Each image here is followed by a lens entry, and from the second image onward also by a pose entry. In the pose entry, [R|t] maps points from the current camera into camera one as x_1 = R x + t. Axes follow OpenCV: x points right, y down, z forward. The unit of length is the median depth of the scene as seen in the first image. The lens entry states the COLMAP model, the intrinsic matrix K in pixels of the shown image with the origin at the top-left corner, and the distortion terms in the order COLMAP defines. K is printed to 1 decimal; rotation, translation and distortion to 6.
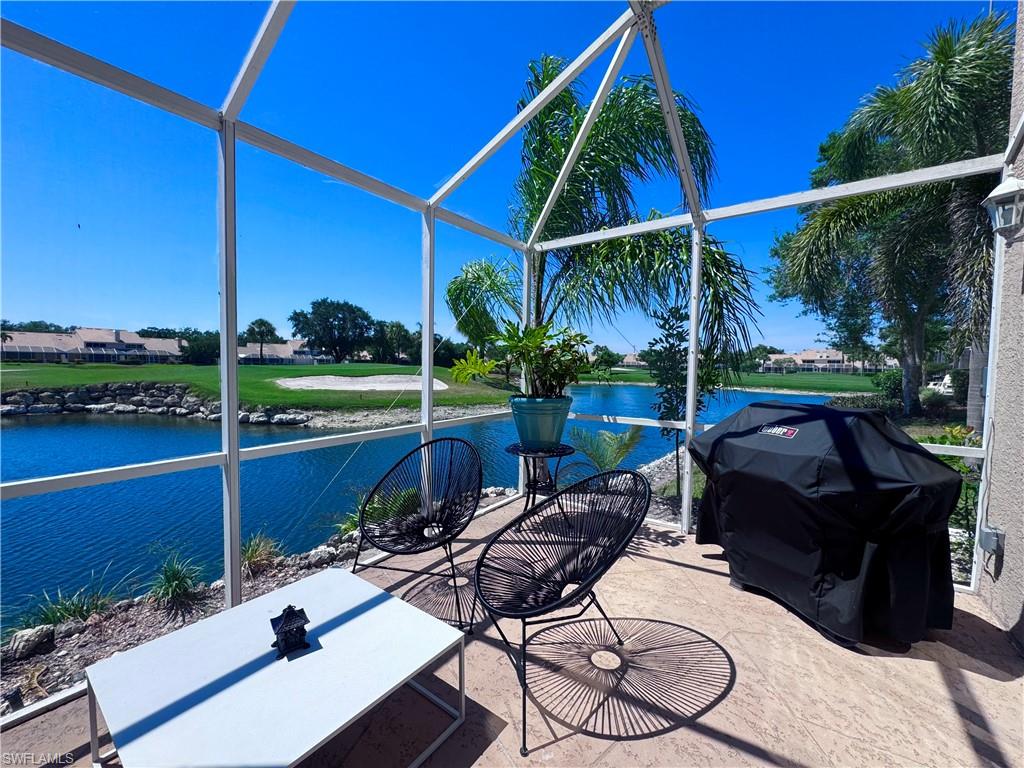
lens RADIAL K [[408.9, 0, 512.1], [0, 408.9, 382.5], [0, 0, 1]] dist [-0.001873, 0.000011]
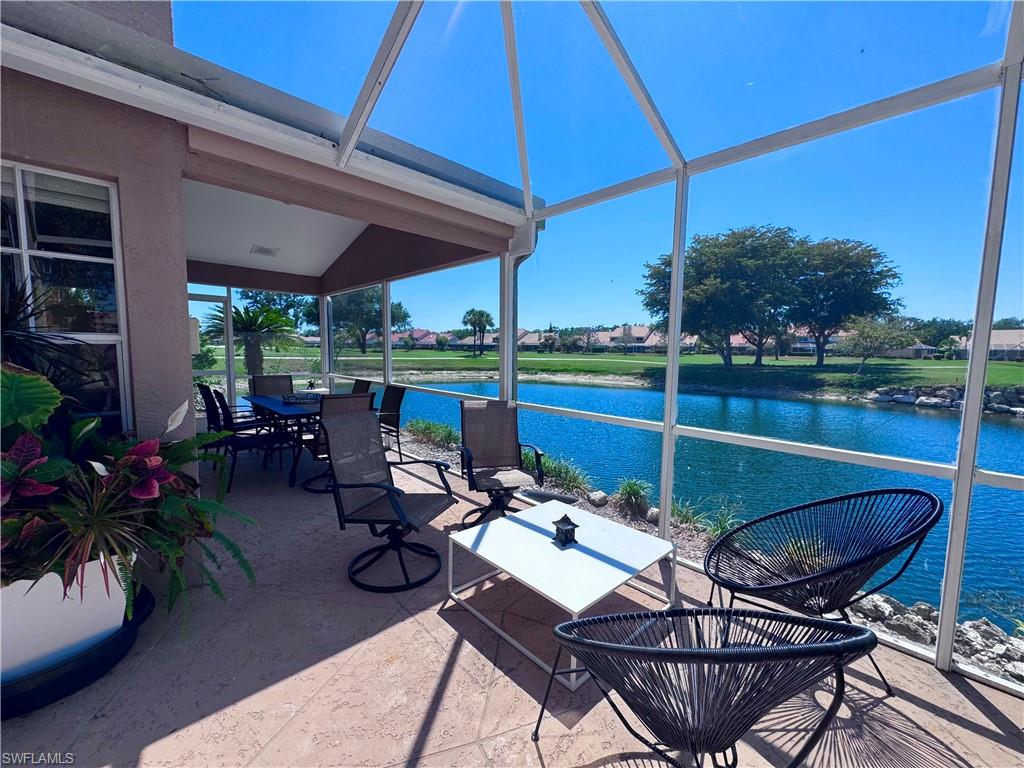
lens RADIAL K [[408.9, 0, 512.1], [0, 408.9, 382.5], [0, 0, 1]] dist [-0.001873, 0.000011]
pose [[-0.175588, 0.067334, -0.982158, 0.047788], [-0.062356, 0.994894, 0.079355, -0.002439], [0.982487, 0.075177, -0.170493, 0.051227]]
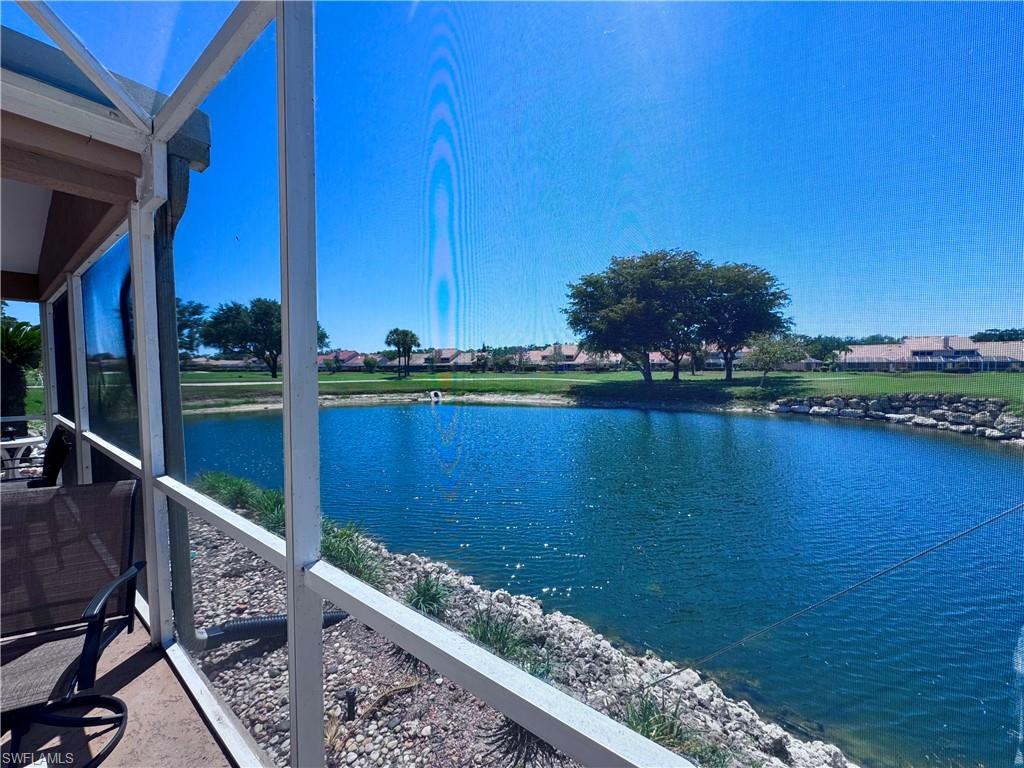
lens RADIAL K [[408.9, 0, 512.1], [0, 408.9, 382.5], [0, 0, 1]] dist [-0.001873, 0.000011]
pose [[-0.022783, 0.022747, -0.999482, -0.009658], [-0.042601, 0.998811, 0.023703, -0.006525], [0.998832, 0.043119, -0.021787, 0.090395]]
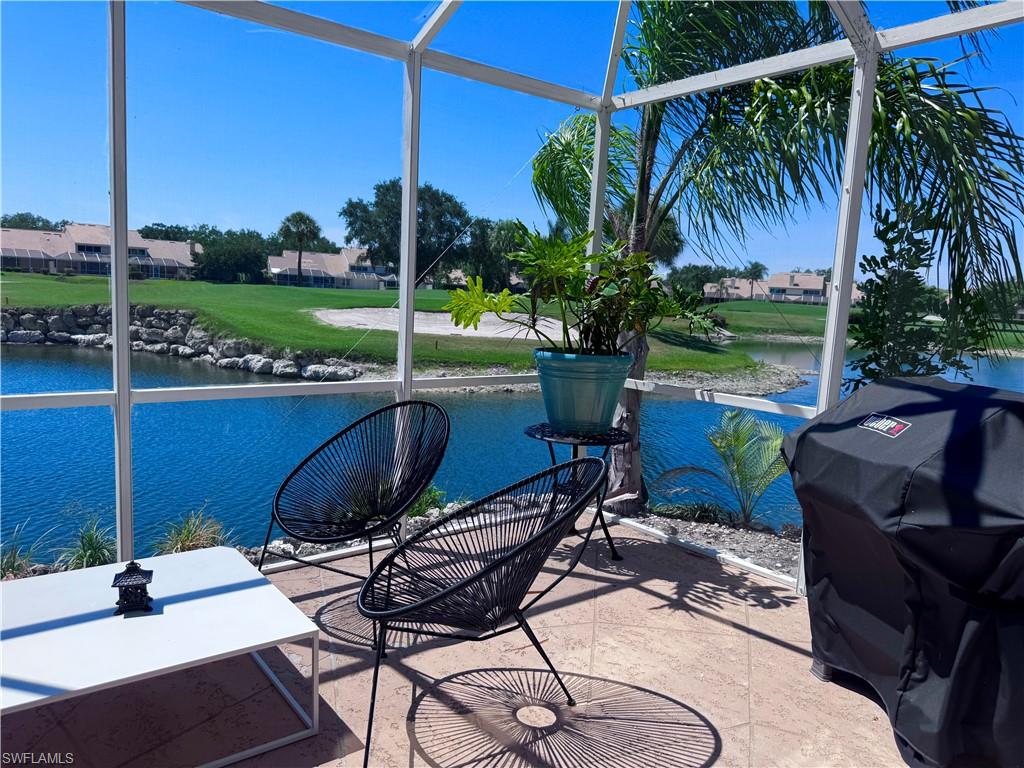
lens RADIAL K [[724.7, 0, 512.0], [0, 724.7, 384.0], [0, 0, 1]] dist [0.050188, -0.084153]
pose [[0.961381, 0.070042, -0.266160, 0.031341], [-0.050110, 0.995457, 0.080962, 0.000028], [0.270621, -0.064498, 0.960523, -0.012769]]
